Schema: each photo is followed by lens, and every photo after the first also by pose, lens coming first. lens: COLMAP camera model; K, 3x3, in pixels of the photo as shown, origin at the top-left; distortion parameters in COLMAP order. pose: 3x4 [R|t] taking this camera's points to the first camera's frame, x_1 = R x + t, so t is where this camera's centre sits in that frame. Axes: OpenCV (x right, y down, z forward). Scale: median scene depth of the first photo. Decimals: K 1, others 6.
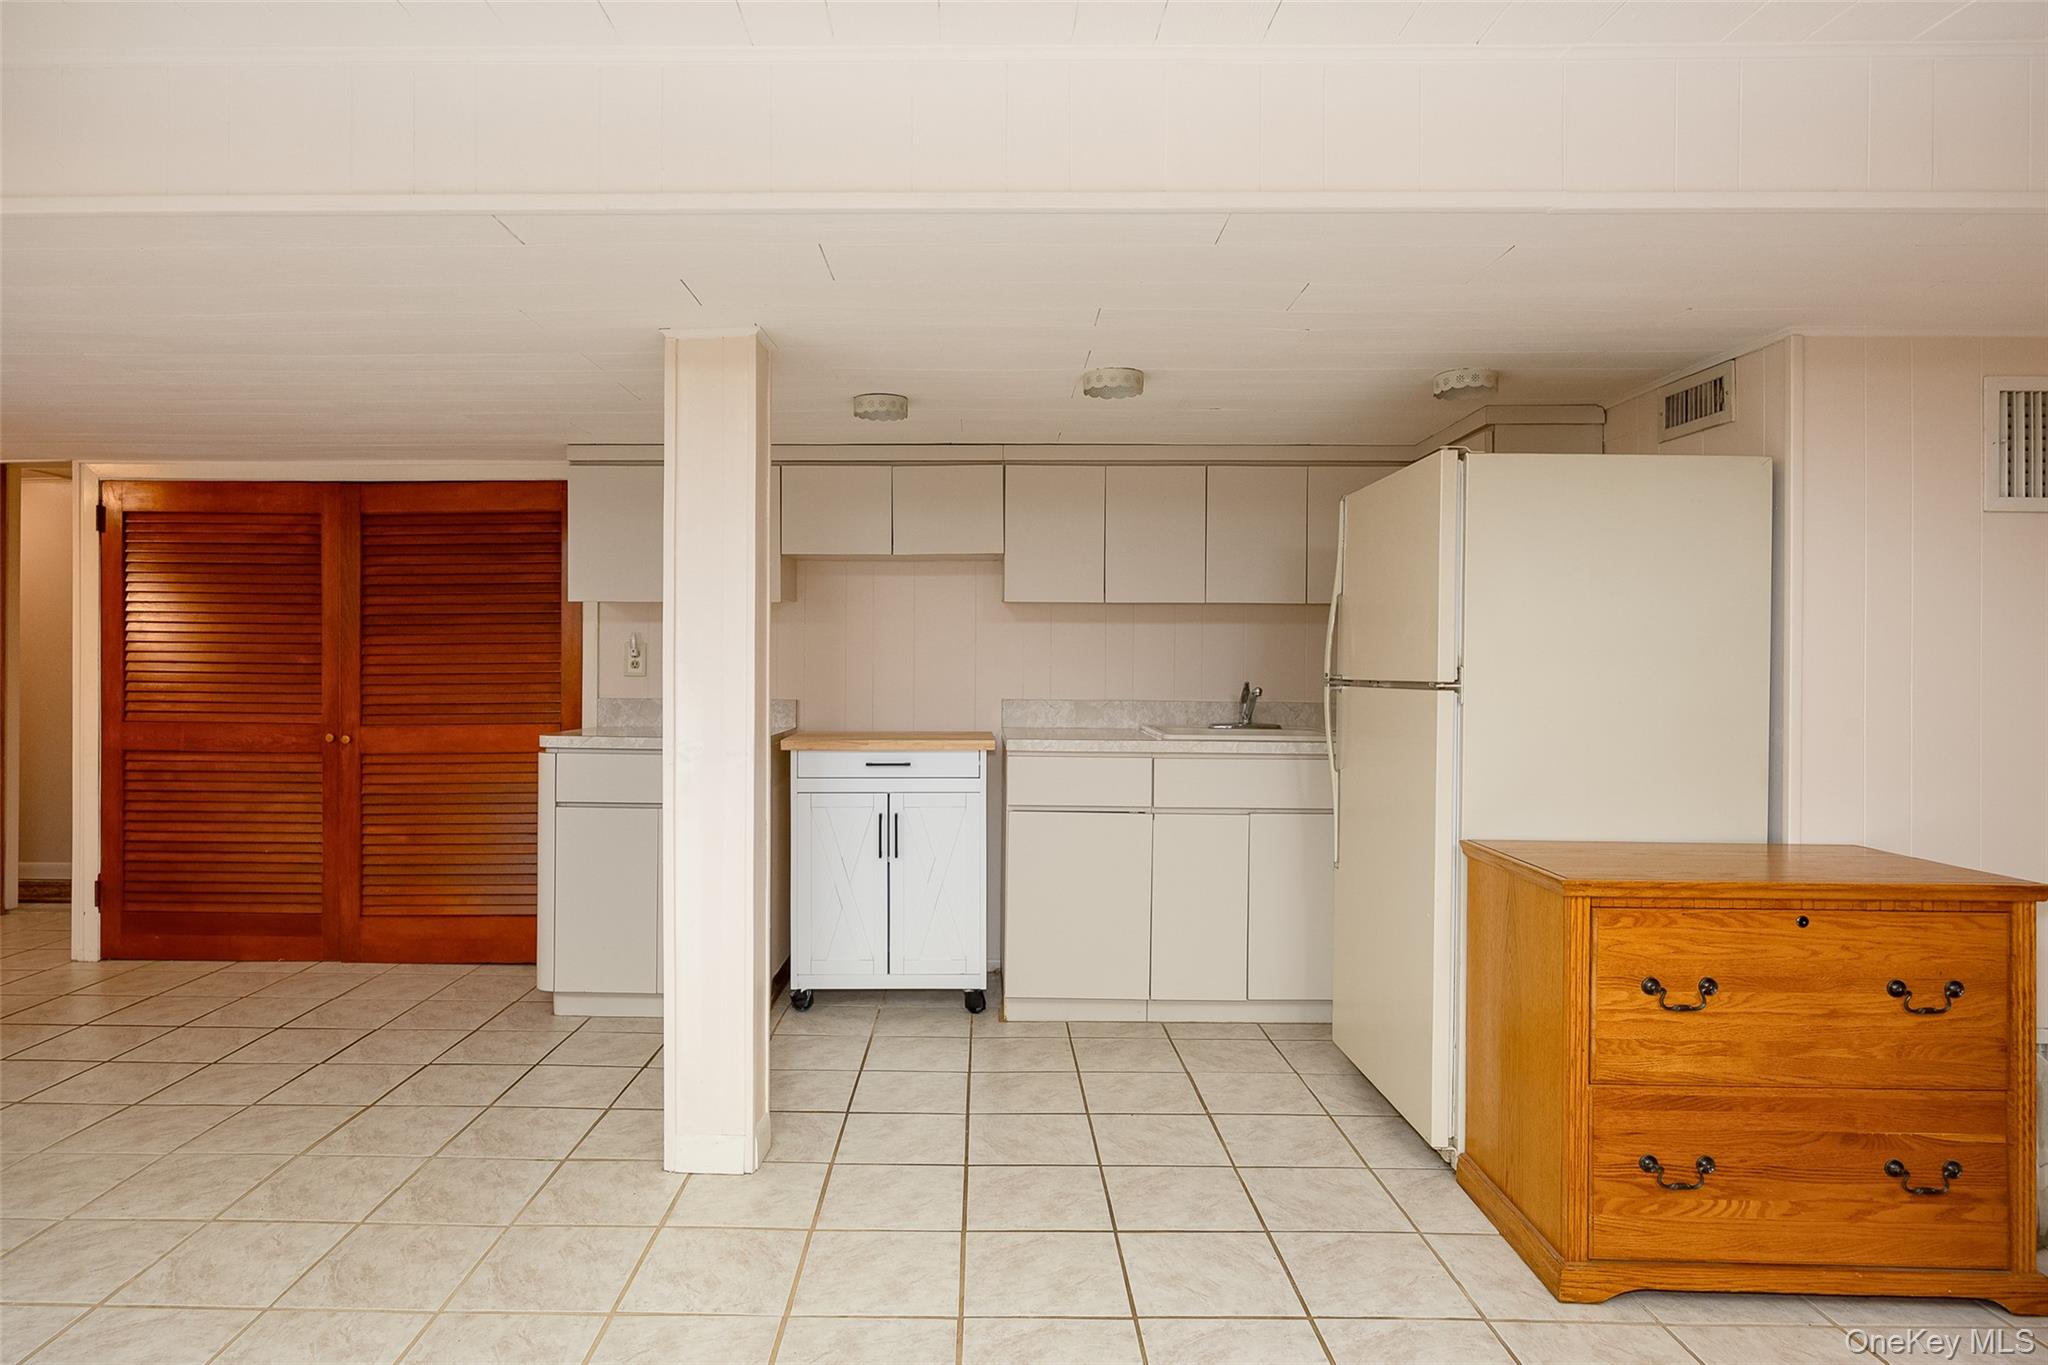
lens RADIAL K [[1191.1, 0, 1023.4], [0, 1191.1, 670.6], [0, 0, 1]] dist [-0.003657, -0.003284]
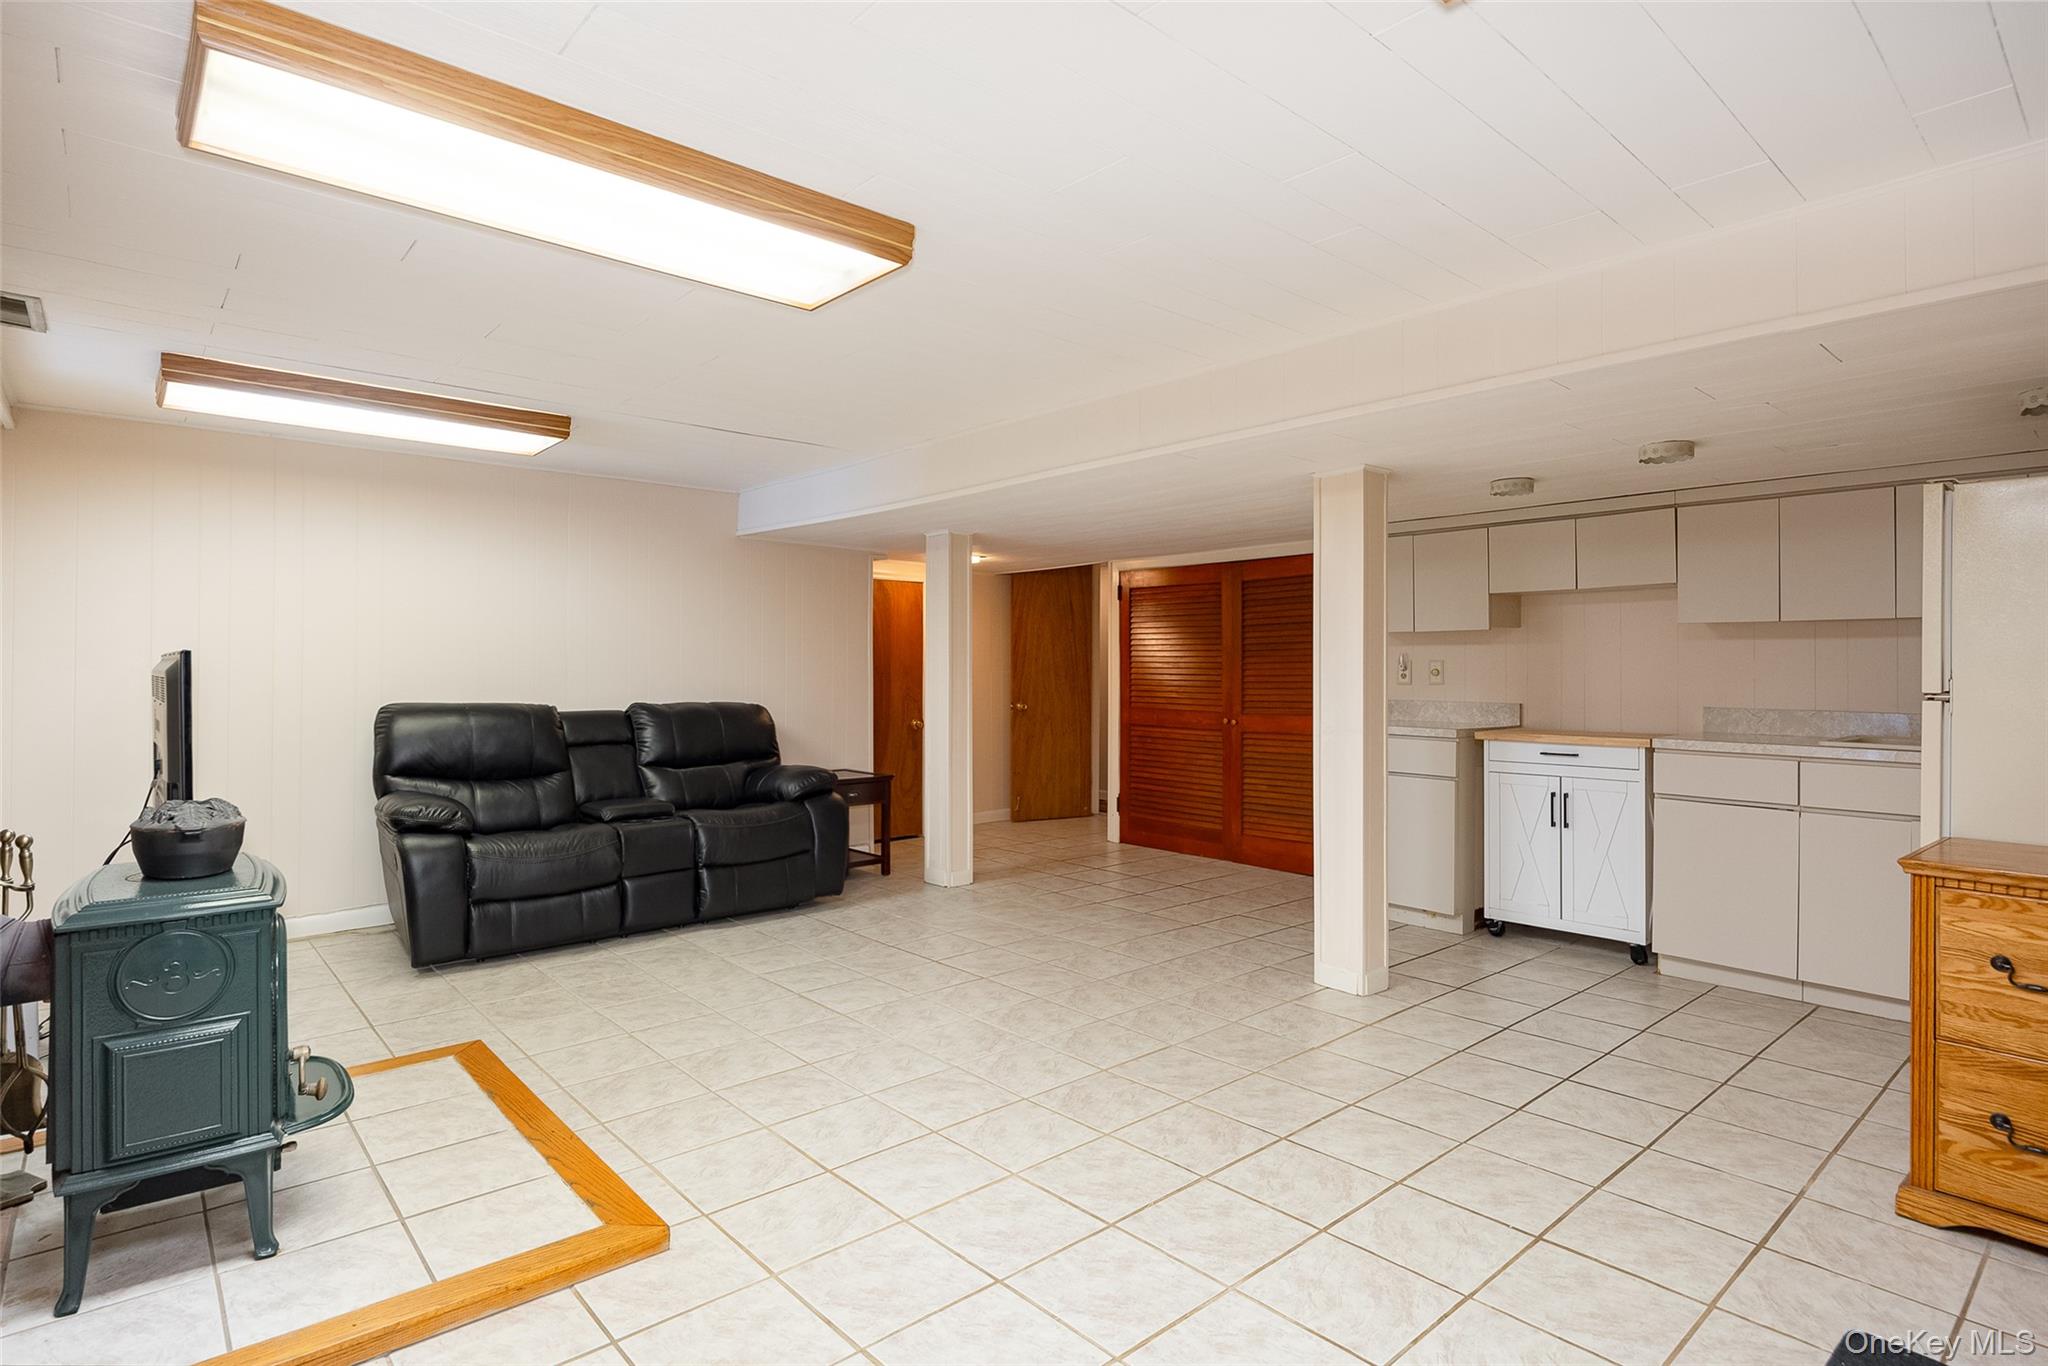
lens RADIAL K [[1056.7, 0, 1025.4], [0, 1056.7, 679.2], [0, 0, 1]] dist [0.000362, -0.000086]
pose [[0.672457, 0.004904, -0.740120, 0.352466], [-0.006603, 0.999978, 0.000627, 0.001022], [0.740106, 0.004465, 0.672475, -0.194945]]
